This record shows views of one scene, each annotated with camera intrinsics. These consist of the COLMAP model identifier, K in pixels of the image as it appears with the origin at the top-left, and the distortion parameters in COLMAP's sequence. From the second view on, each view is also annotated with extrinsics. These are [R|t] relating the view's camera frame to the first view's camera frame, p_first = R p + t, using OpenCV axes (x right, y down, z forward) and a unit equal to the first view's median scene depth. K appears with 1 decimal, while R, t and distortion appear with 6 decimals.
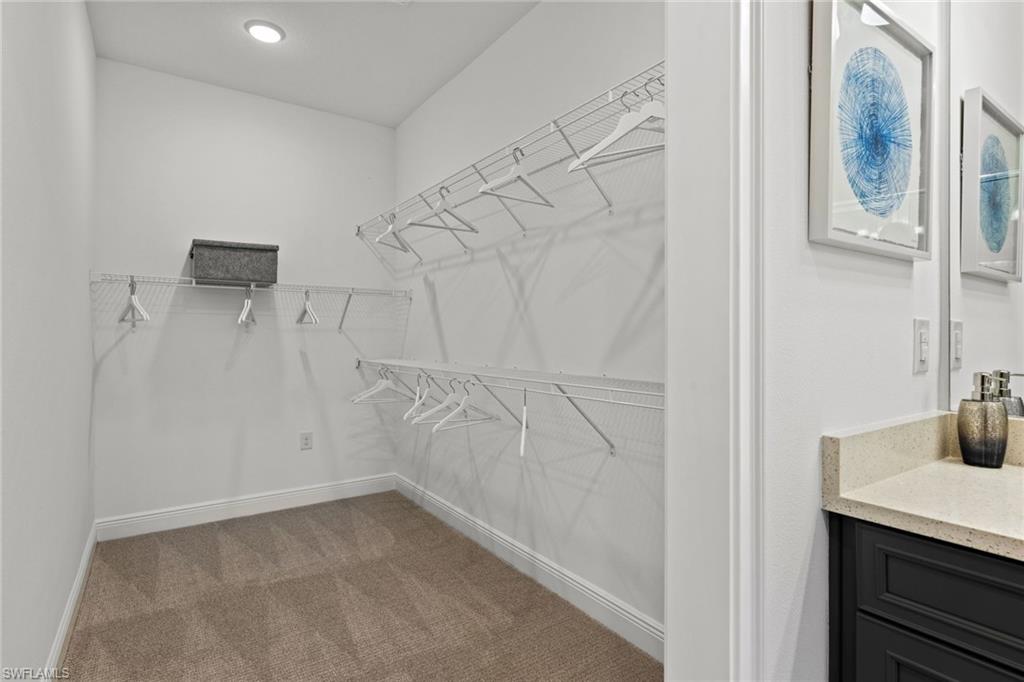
lens RADIAL K [[529.0, 0, 512.2], [0, 529.0, 346.6], [0, 0, 1]] dist [0.003437, 0.000639]
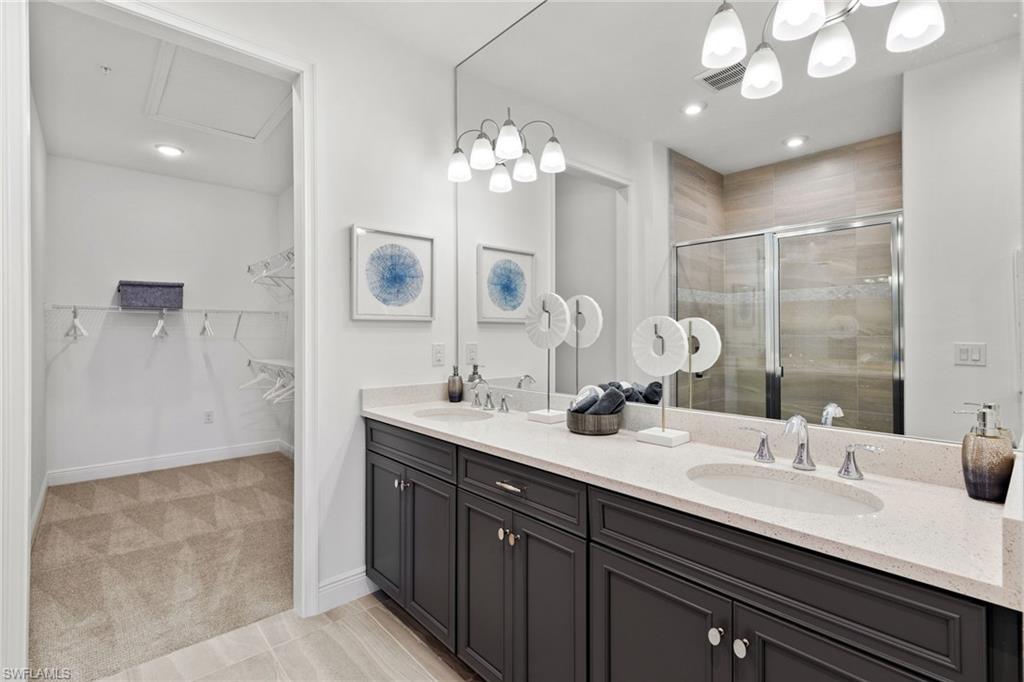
lens RADIAL K [[487.8, 0, 518.6], [0, 487.8, 341.8], [0, 0, 1]] dist [0.001982, -0.000341]
pose [[0.991834, -0.005182, 0.127428, 0.346427], [0.005432, 0.999984, -0.001613, -0.022689], [-0.127417, 0.002292, 0.991847, -0.521650]]
